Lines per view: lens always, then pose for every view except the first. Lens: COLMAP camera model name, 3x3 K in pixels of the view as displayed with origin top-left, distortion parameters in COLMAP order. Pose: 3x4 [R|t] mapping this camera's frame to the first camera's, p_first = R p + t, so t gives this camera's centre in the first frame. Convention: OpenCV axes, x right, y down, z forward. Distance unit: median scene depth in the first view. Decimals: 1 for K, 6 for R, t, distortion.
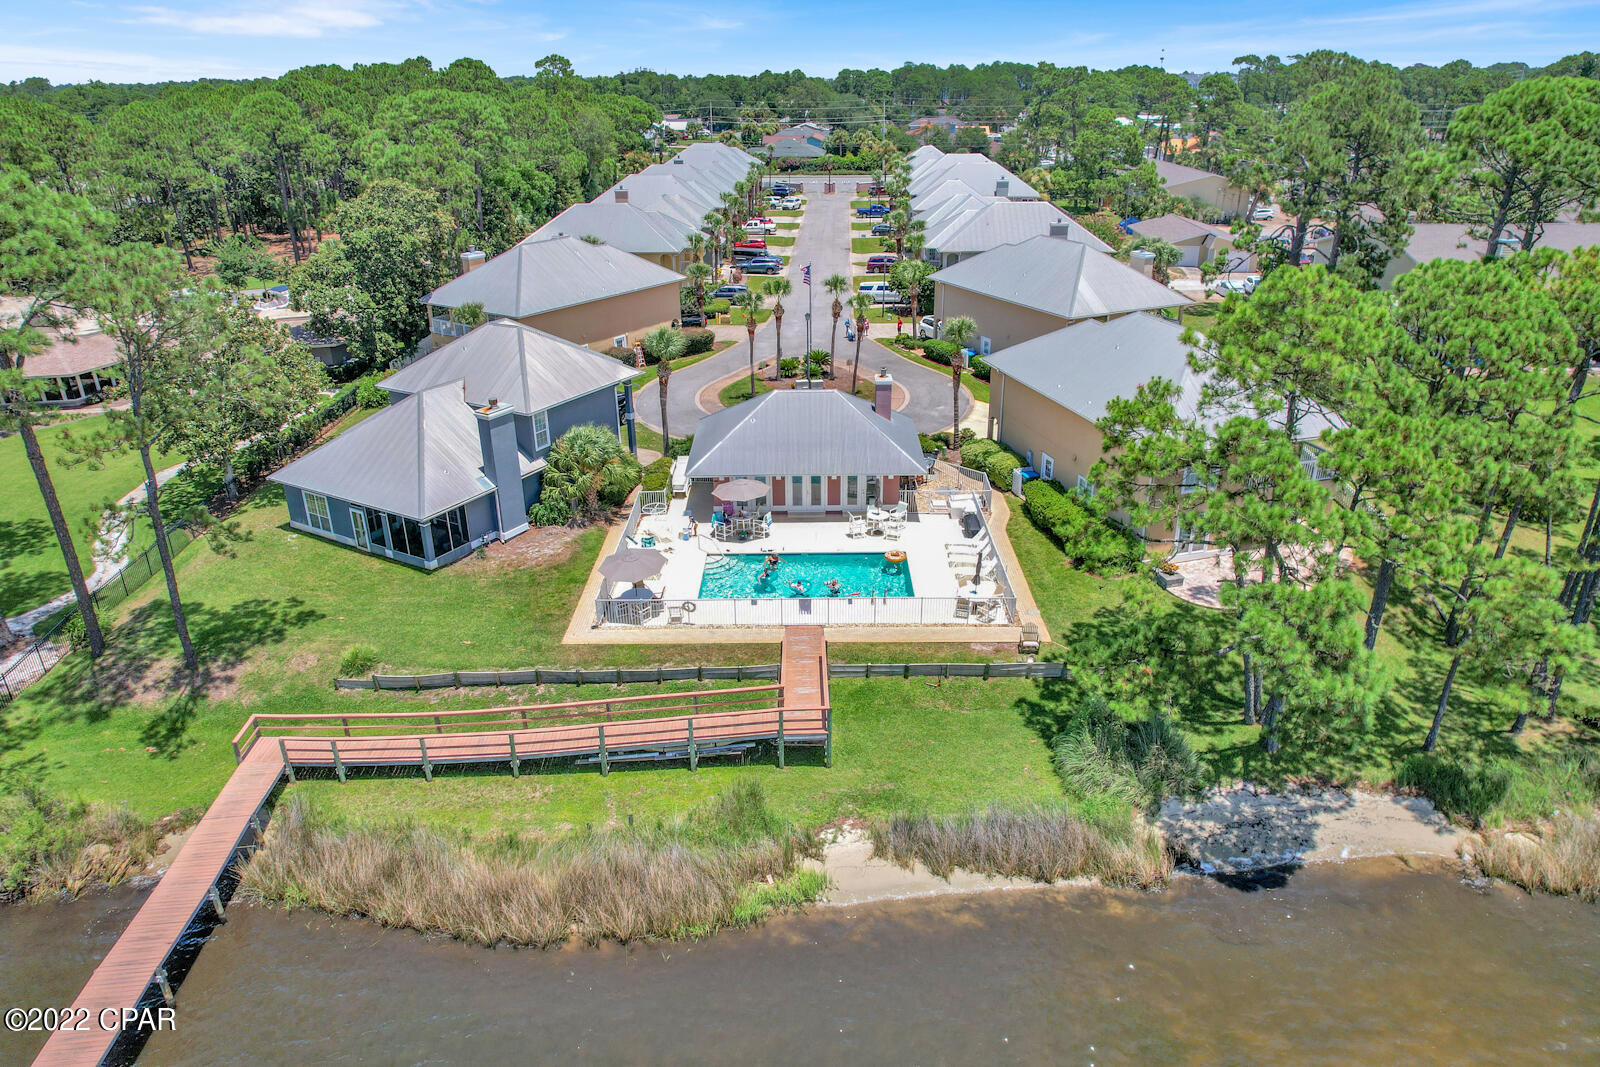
lens RADIAL K [[1037.0, 0, 804.5], [0, 1037.0, 537.4], [0, 0, 1]] dist [-0.075576, 0.073949]
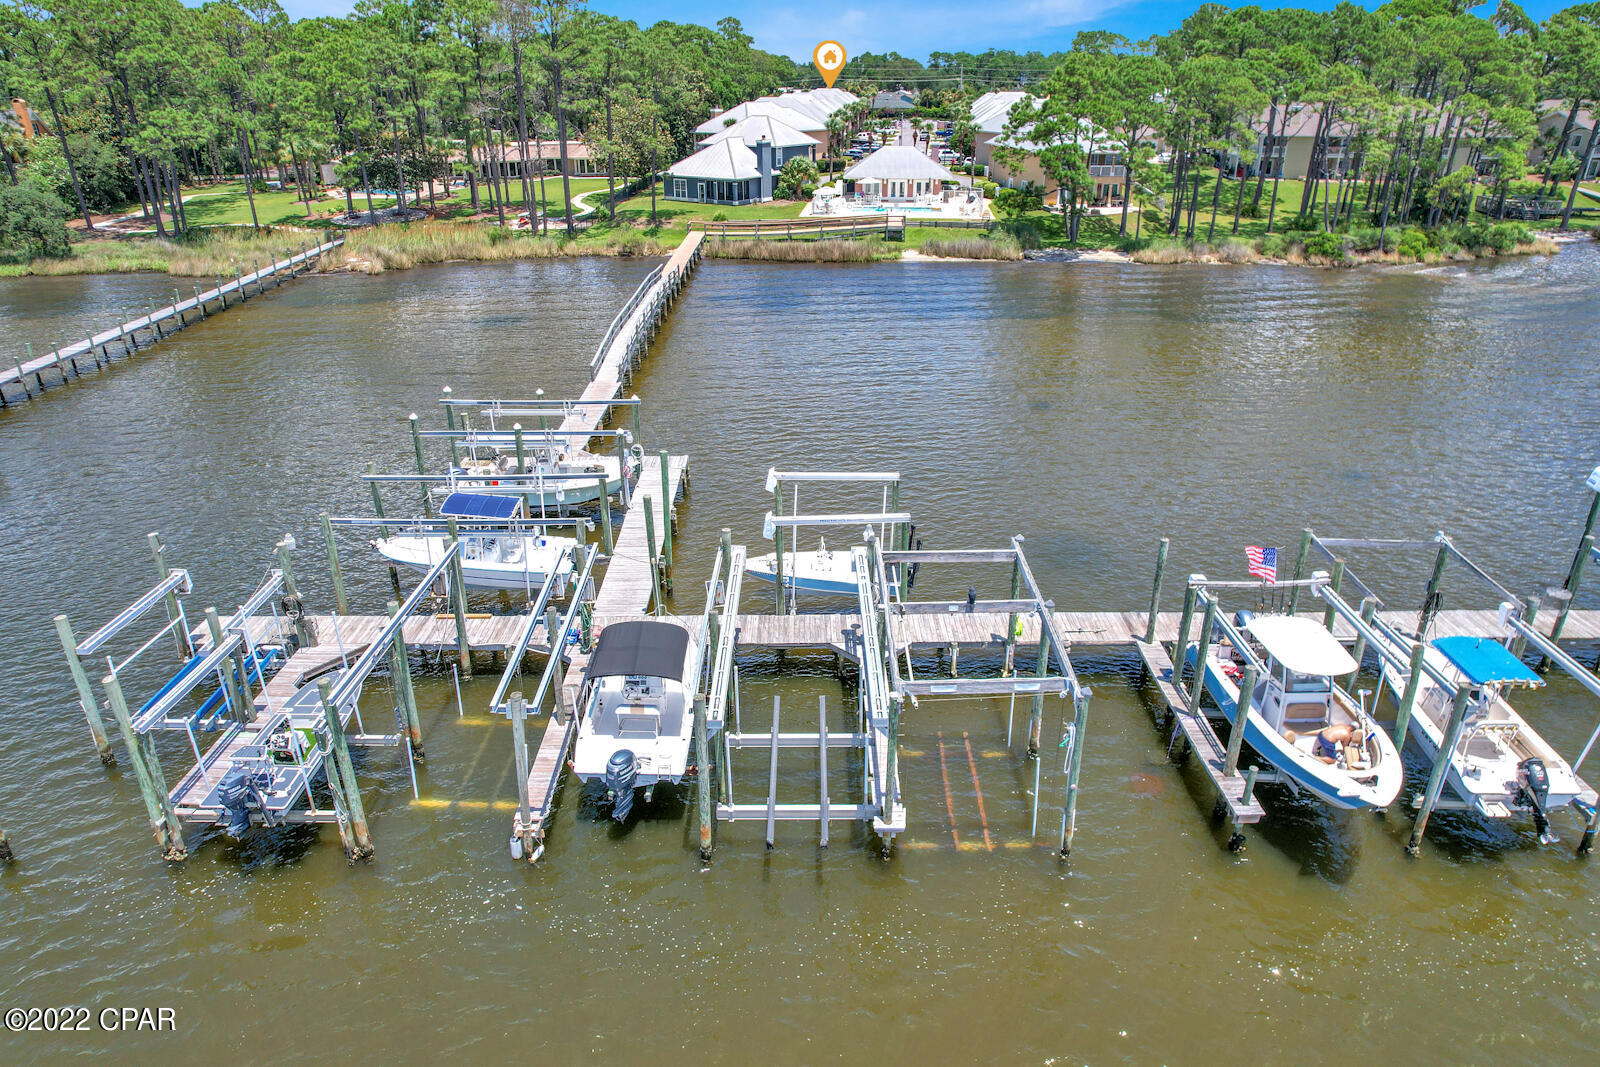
lens RADIAL K [[1037.0, 0, 804.5], [0, 1037.0, 537.4], [0, 0, 1]] dist [-0.075576, 0.073949]
pose [[0.996467, 0.042509, -0.072426, -0.005823], [-0.042463, 0.999096, 0.002184, 0.722201], [0.072453, 0.000899, 0.997371, -1.229454]]
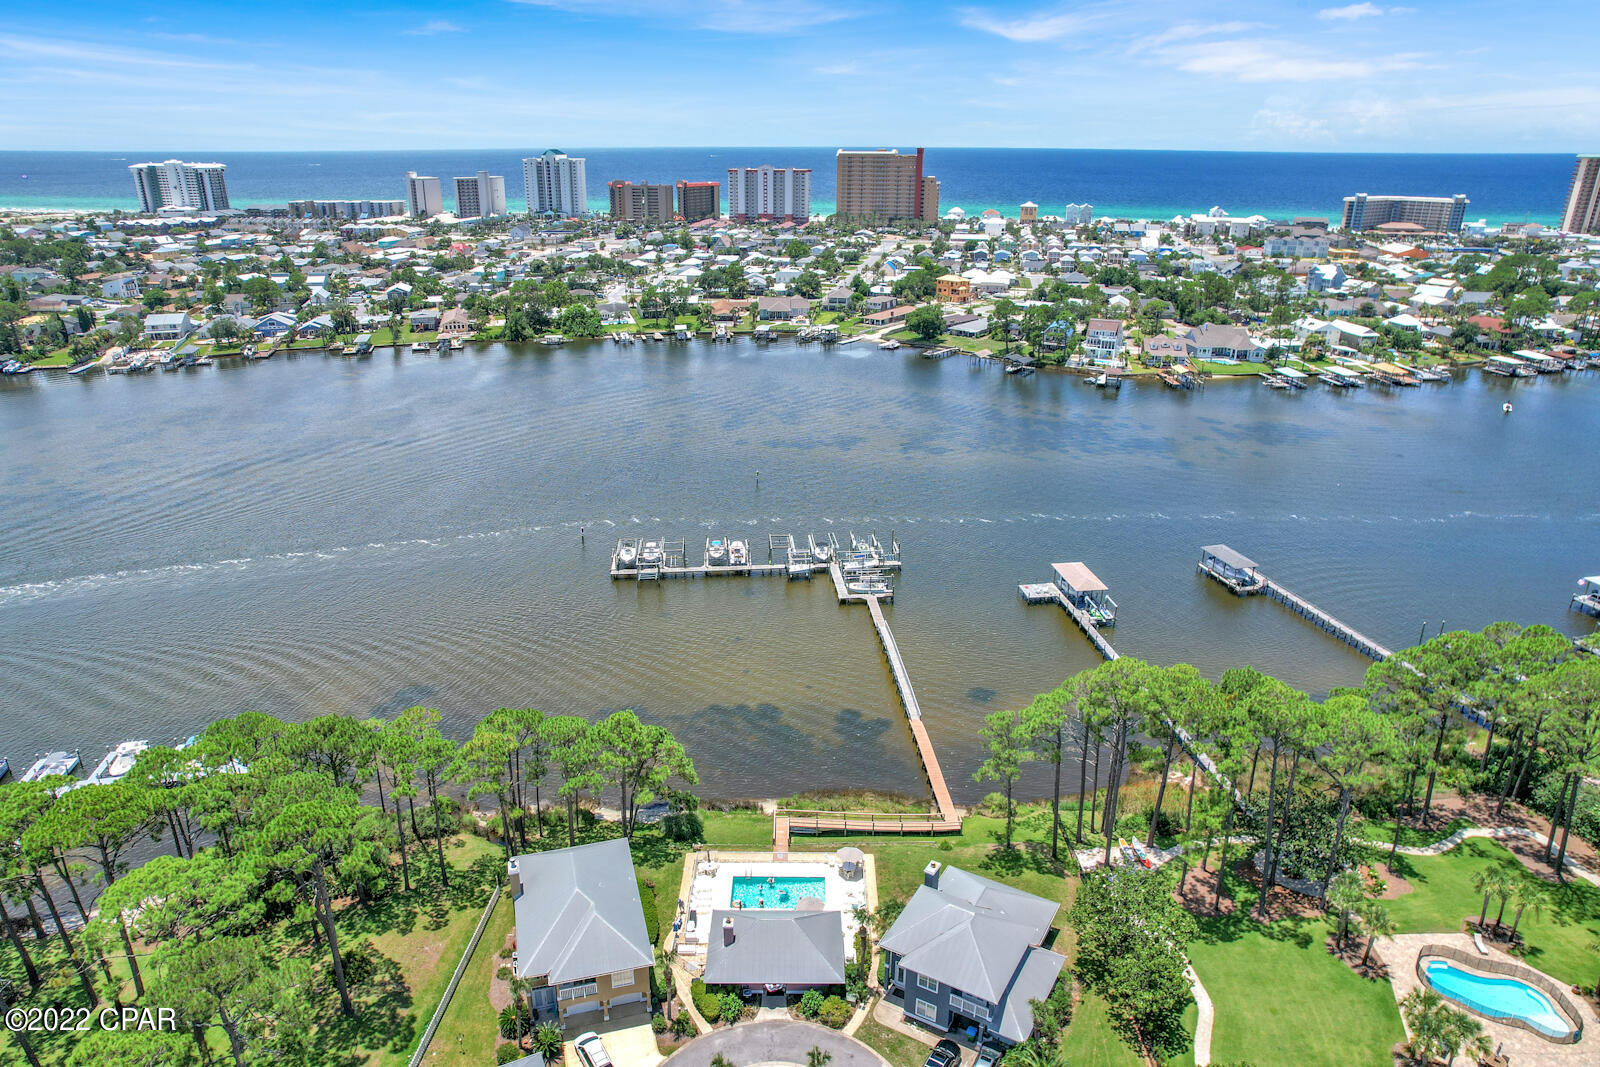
lens RADIAL K [[1037.0, 0, 804.5], [0, 1037.0, 537.4], [0, 0, 1]] dist [-0.075576, 0.073949]
pose [[-0.999794, 0.019300, 0.006309, -0.078762], [0.018039, 0.701617, 0.712326, -1.951447], [0.009322, 0.712293, -0.701820, 1.905801]]
